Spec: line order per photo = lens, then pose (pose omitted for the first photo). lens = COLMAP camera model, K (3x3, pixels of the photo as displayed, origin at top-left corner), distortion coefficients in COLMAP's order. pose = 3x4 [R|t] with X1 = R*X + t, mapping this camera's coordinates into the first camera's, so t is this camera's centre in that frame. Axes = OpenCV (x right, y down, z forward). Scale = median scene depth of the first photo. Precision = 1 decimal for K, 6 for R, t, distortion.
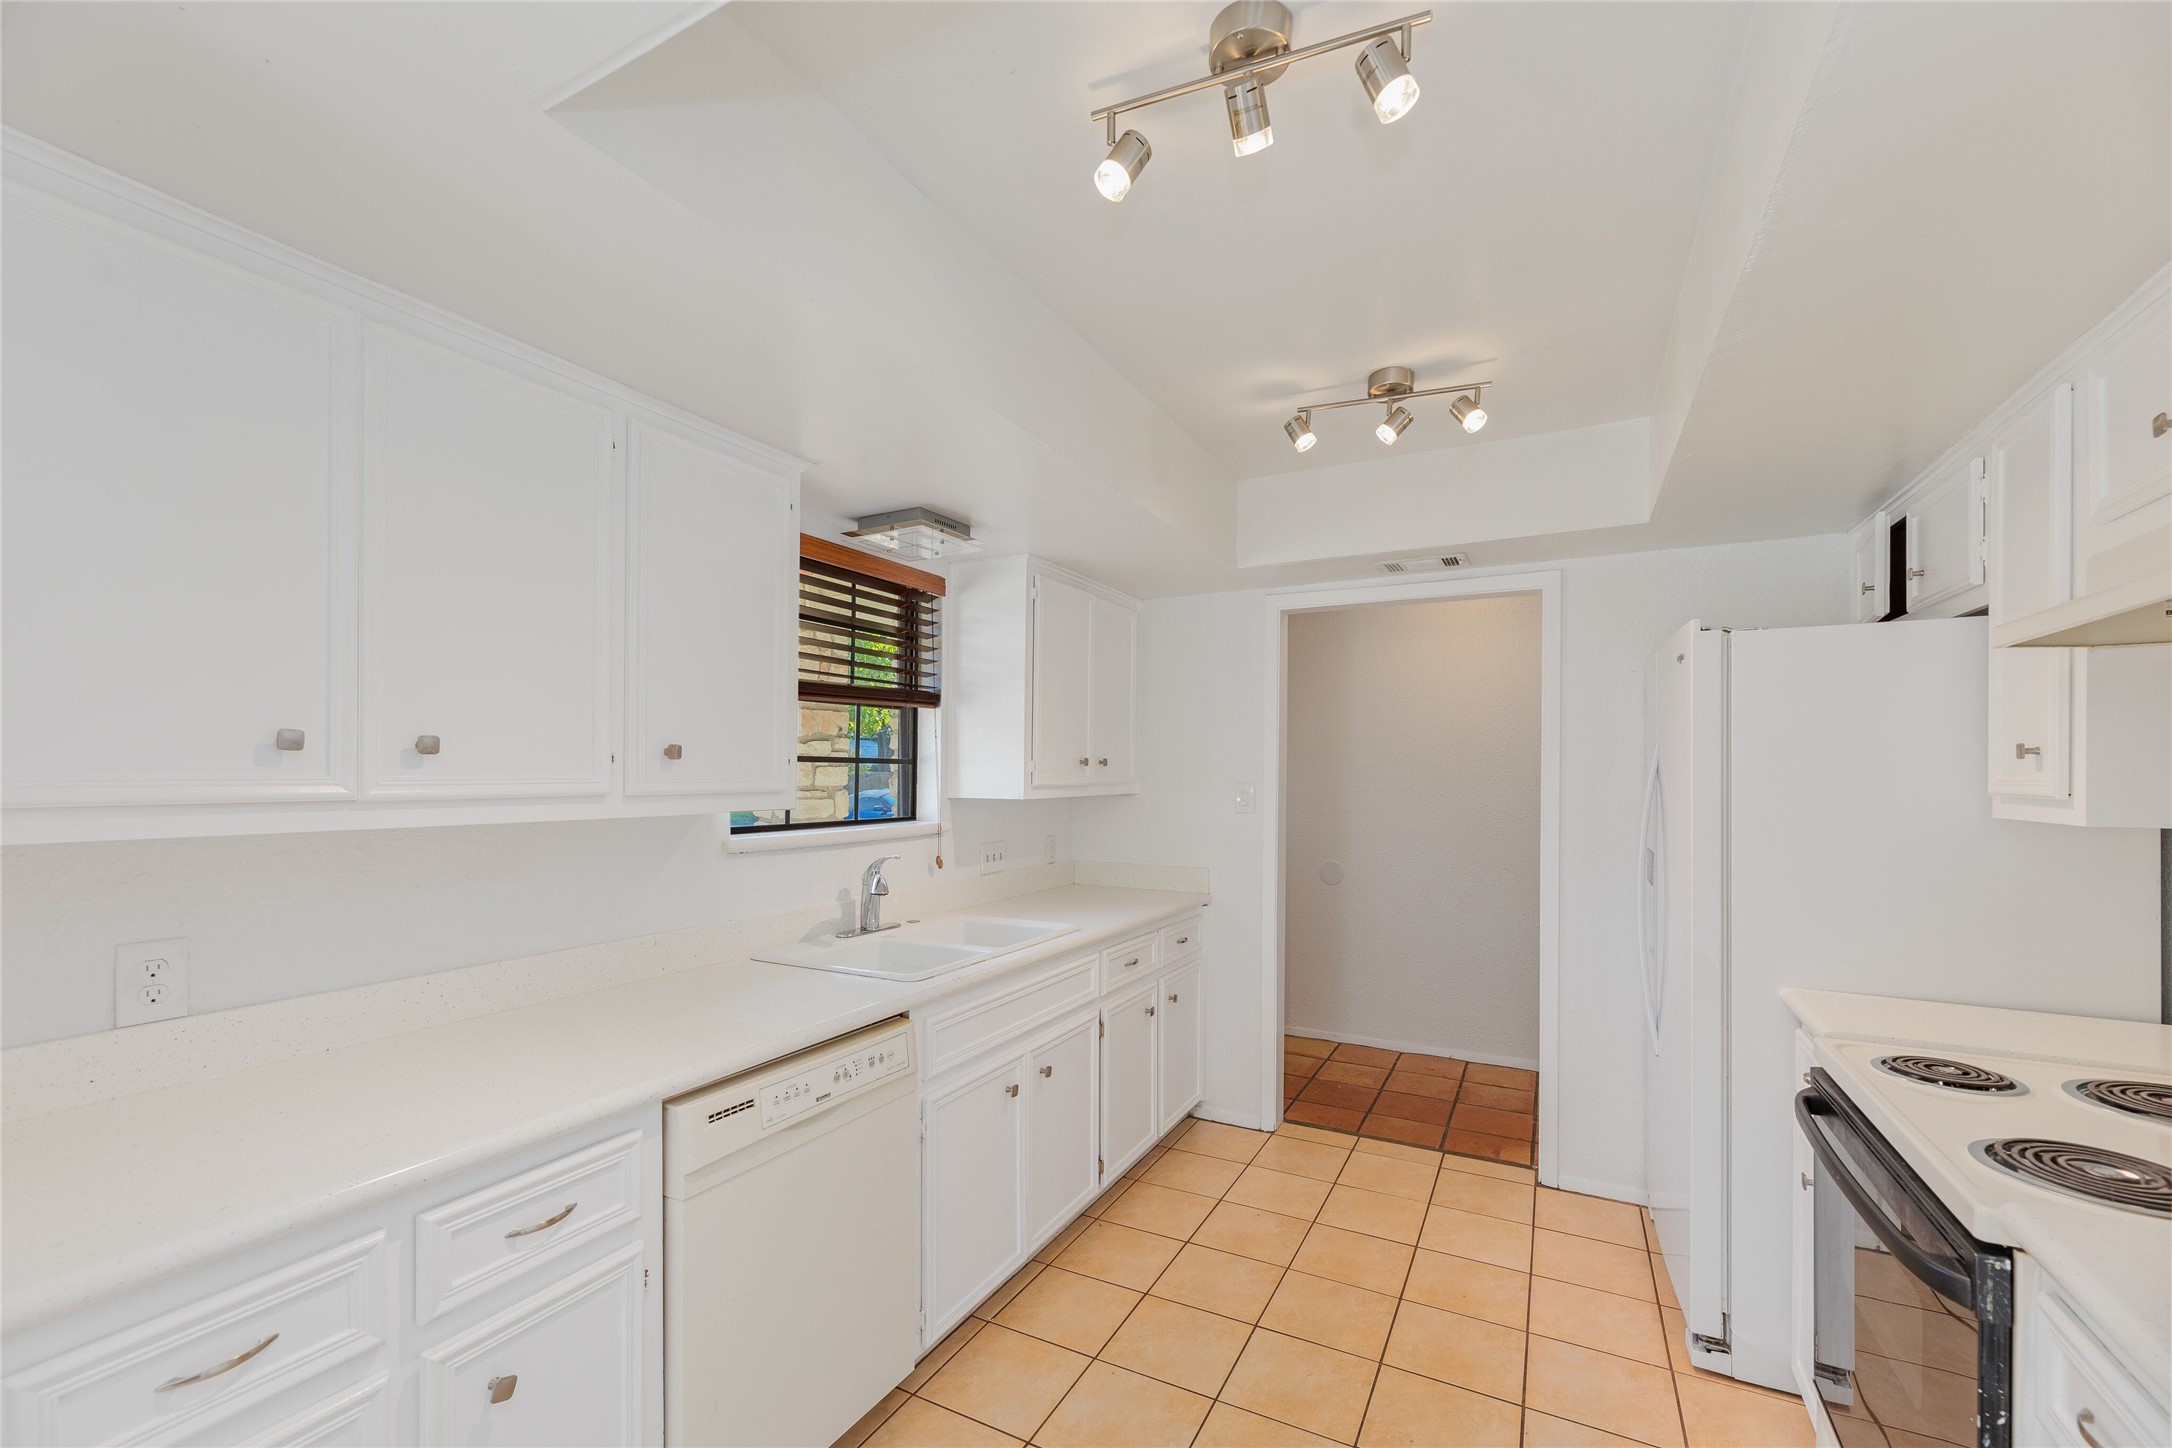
lens RADIAL K [[883.8, 0, 1088.2], [0, 883.8, 755.4], [0, 0, 1]] dist [0.000536, -0.000334]
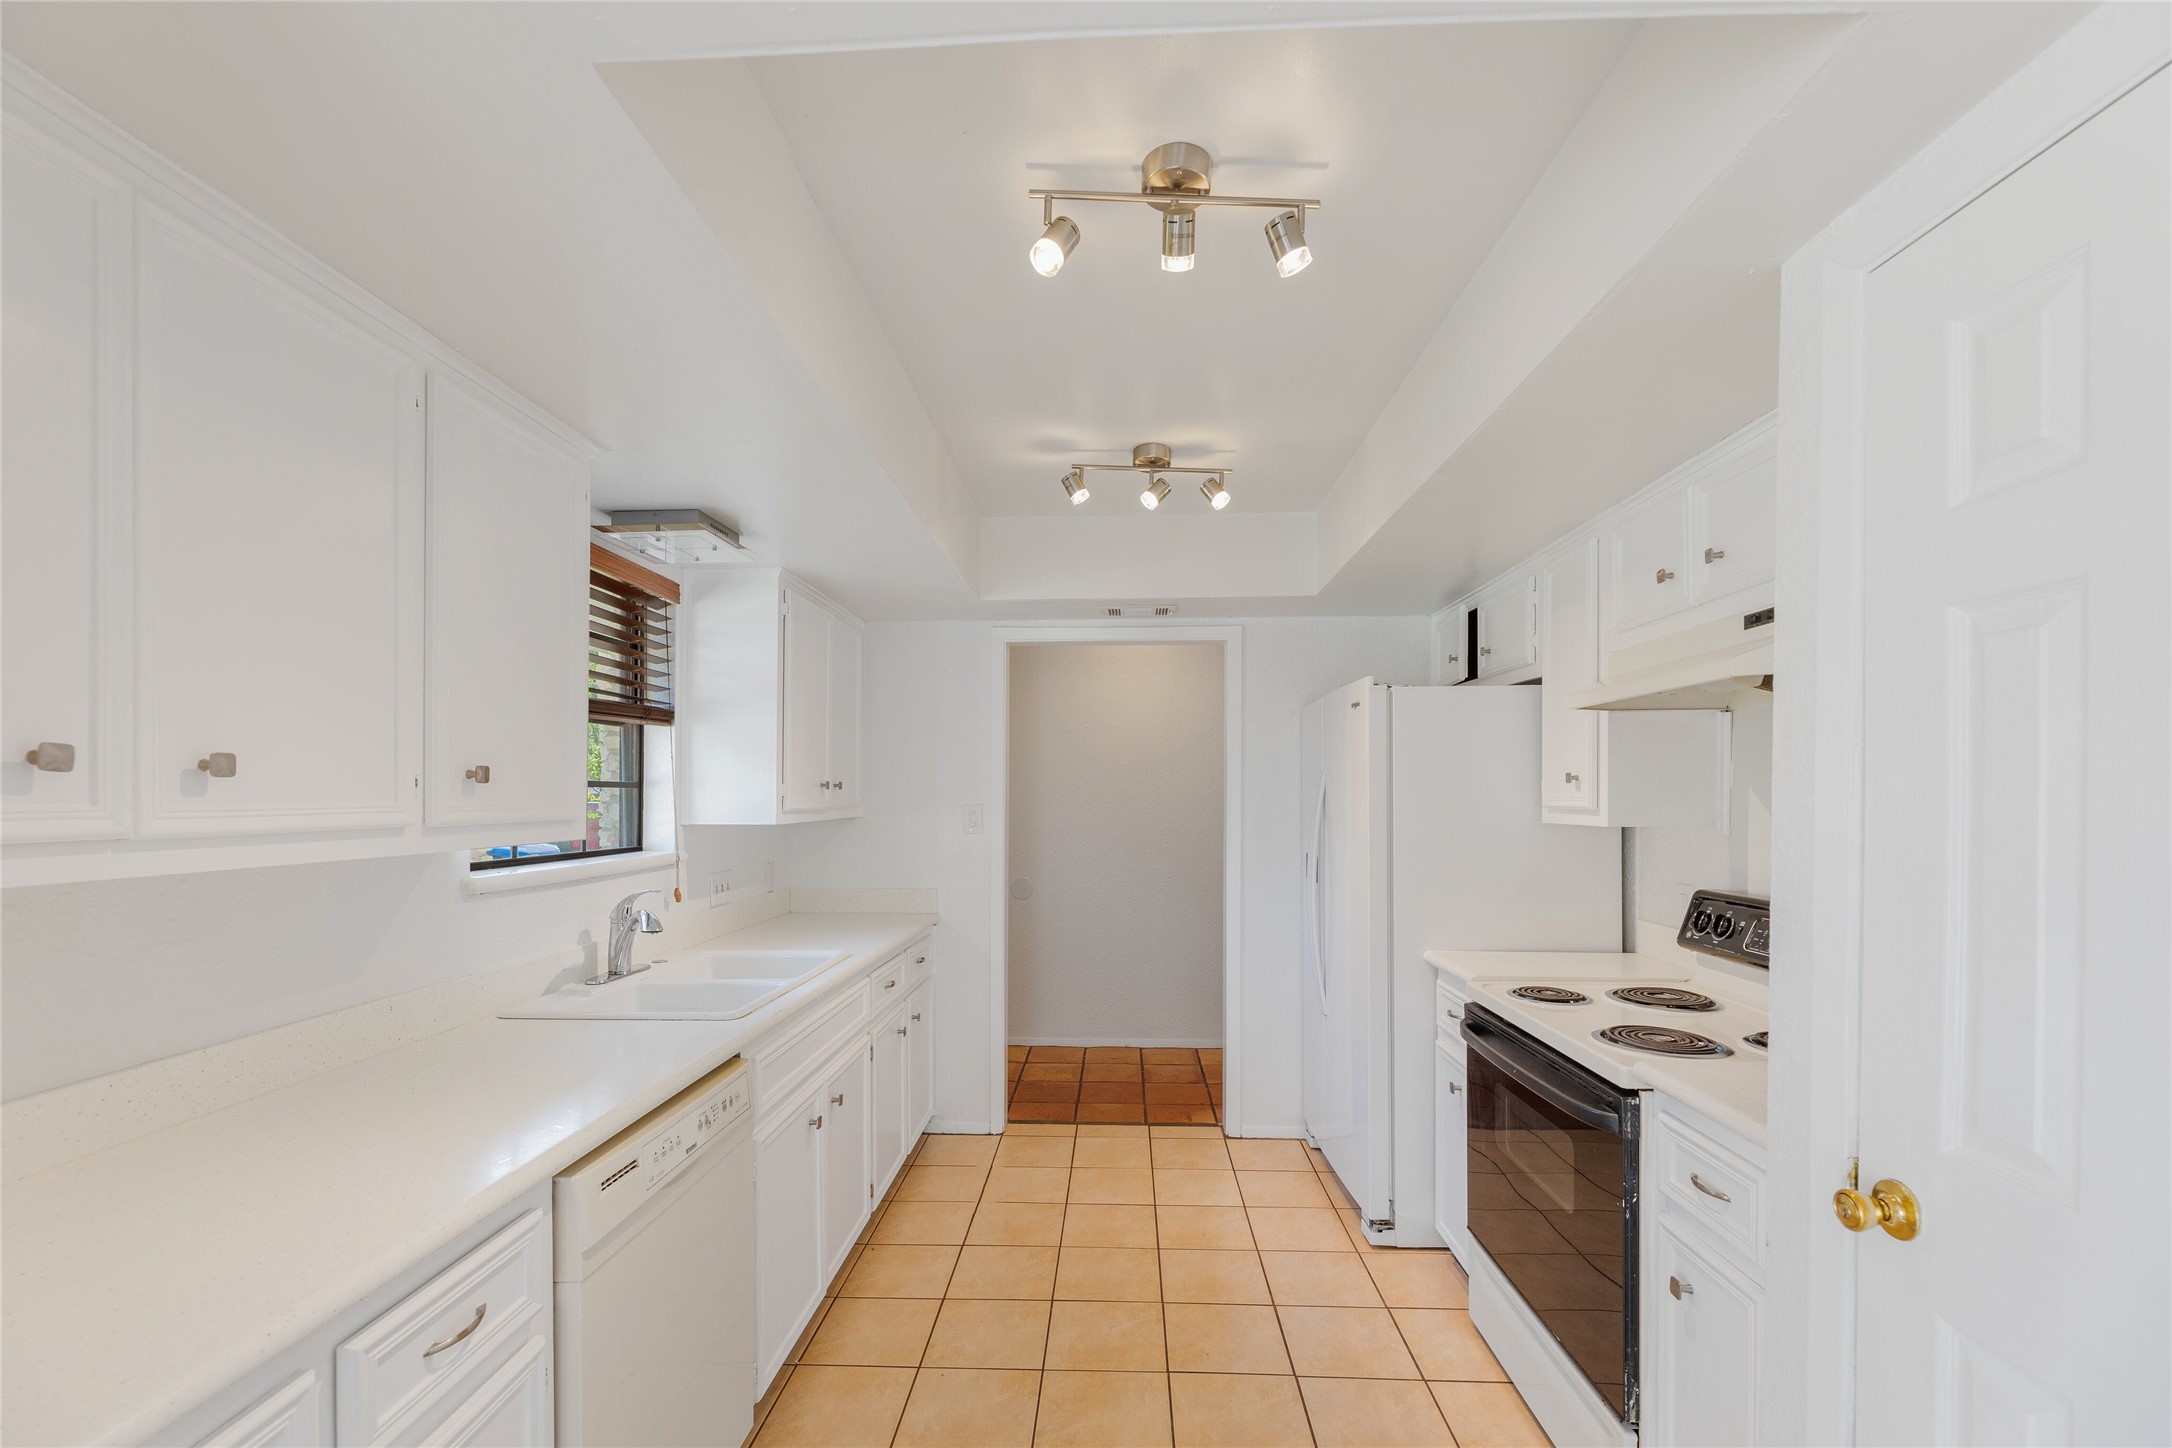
lens RADIAL K [[890.4, 0, 1083.1], [0, 890.4, 778.0], [0, 0, 1]] dist [-0.001017, -0.000169]
pose [[0.905393, 0.002523, 0.424567, -0.222474], [-0.002703, 0.999996, -0.000178, -0.001471], [-0.424566, -0.000986, 0.905396, -0.012259]]
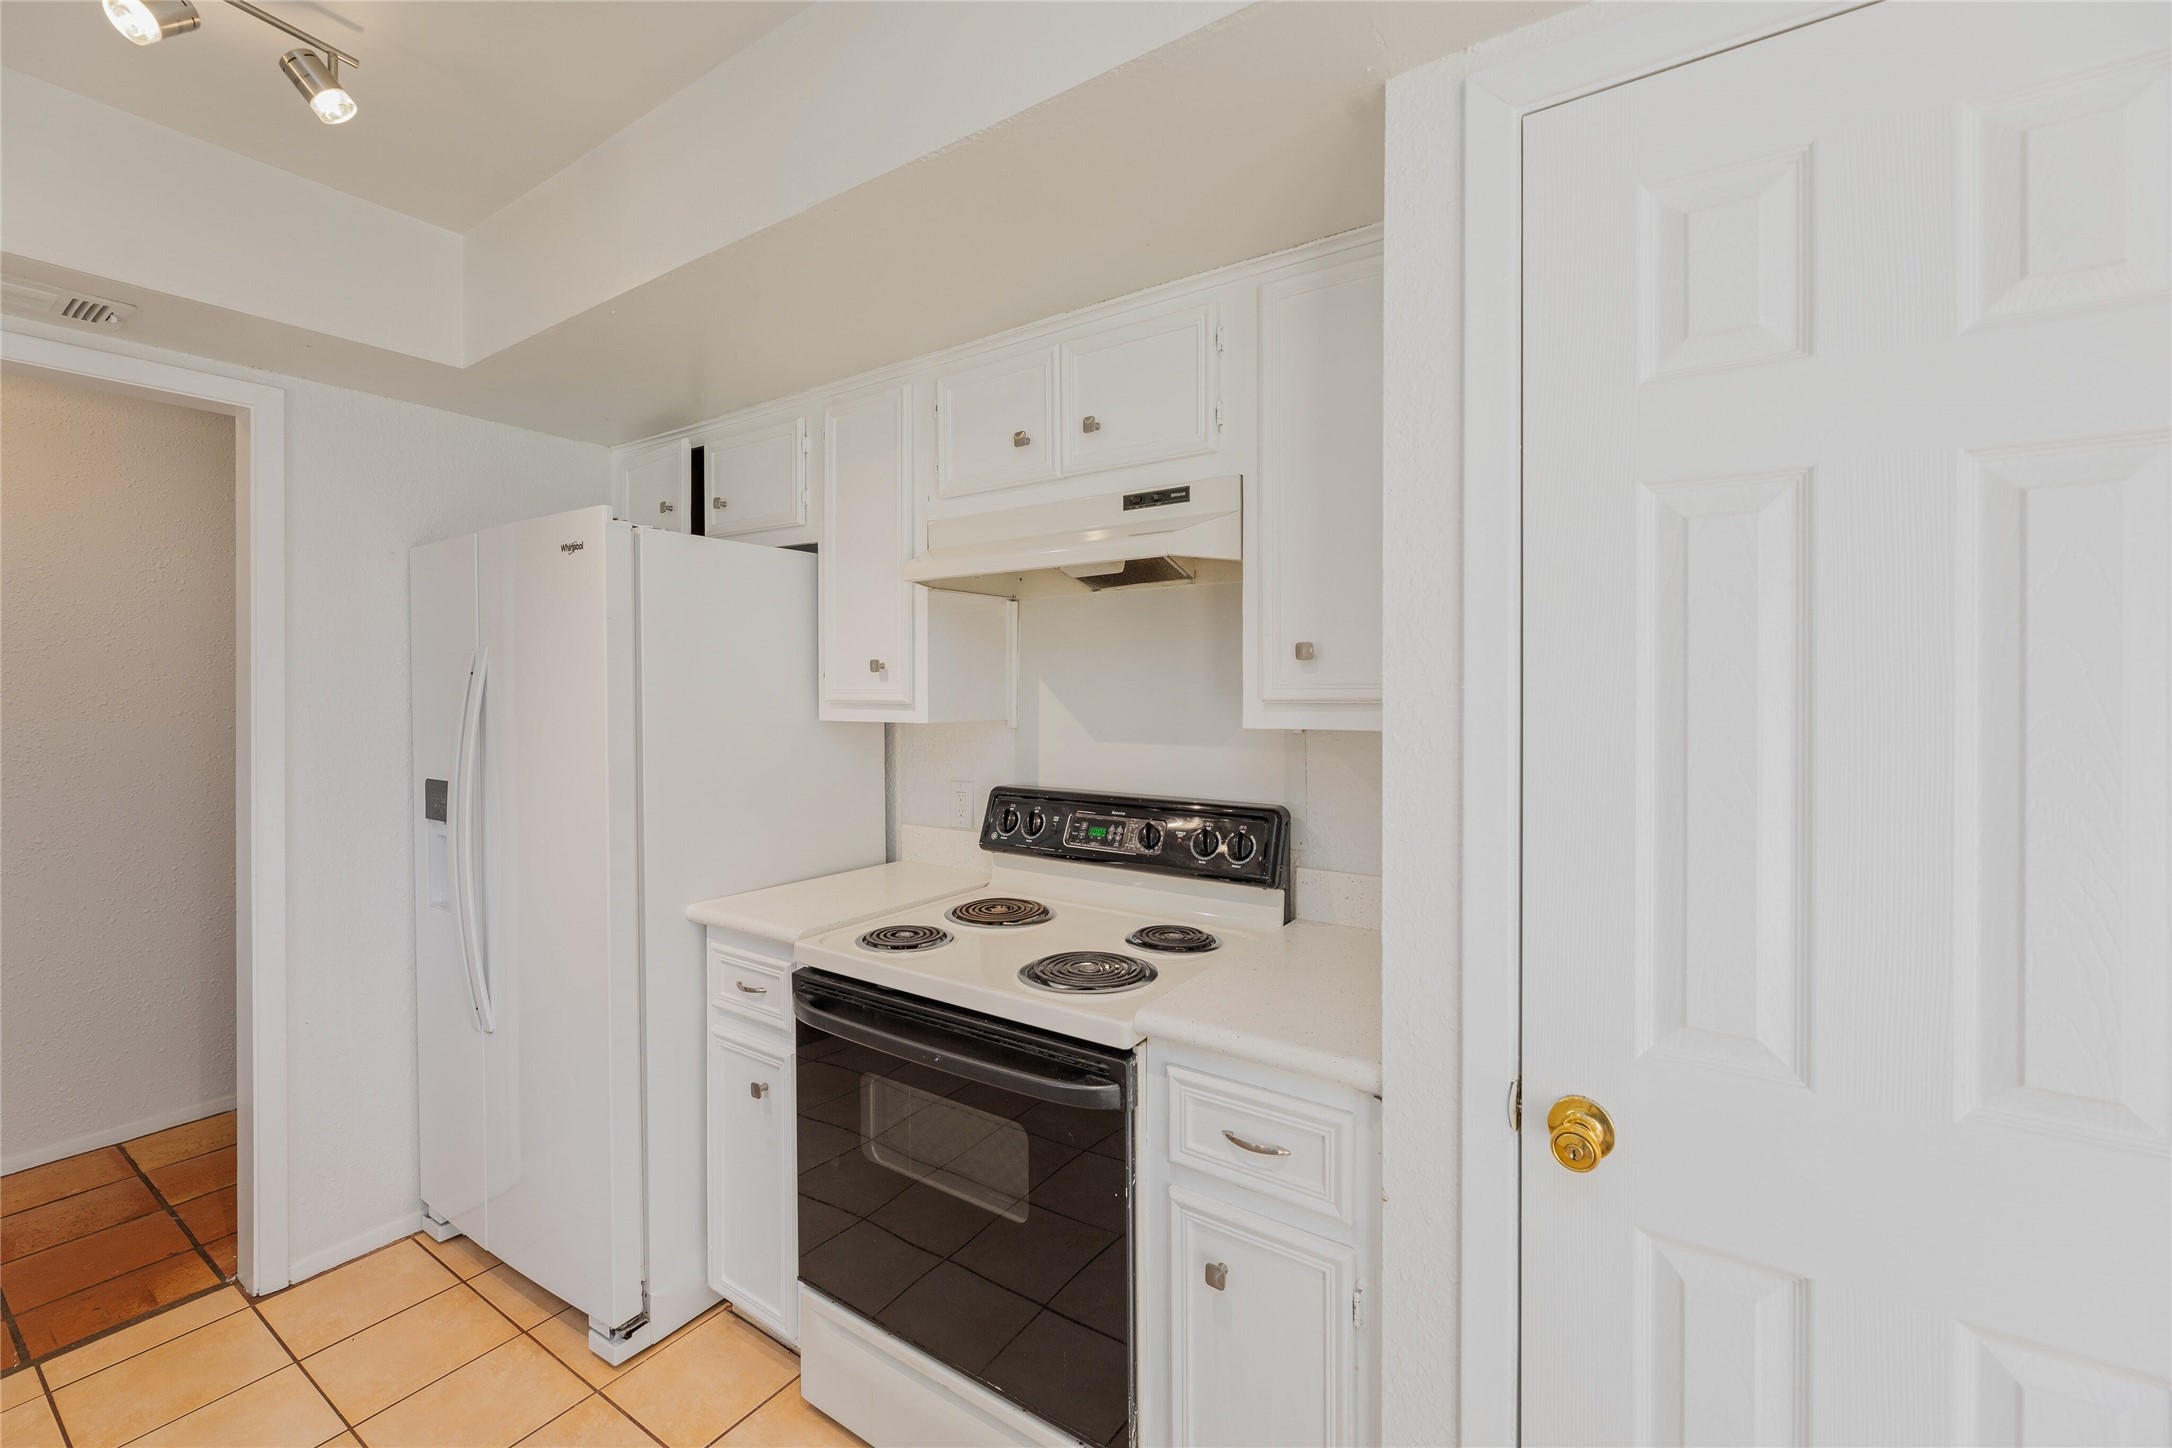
lens RADIAL K [[890.7, 0, 1078.7], [0, 890.7, 691.6], [0, 0, 1]] dist [0.000633, 0.000407]
pose [[0.112761, -0.010012, 0.993572, -0.108815], [-0.015028, 0.999818, 0.011780, 0.007991], [-0.993509, -0.016259, 0.112589, 0.382133]]
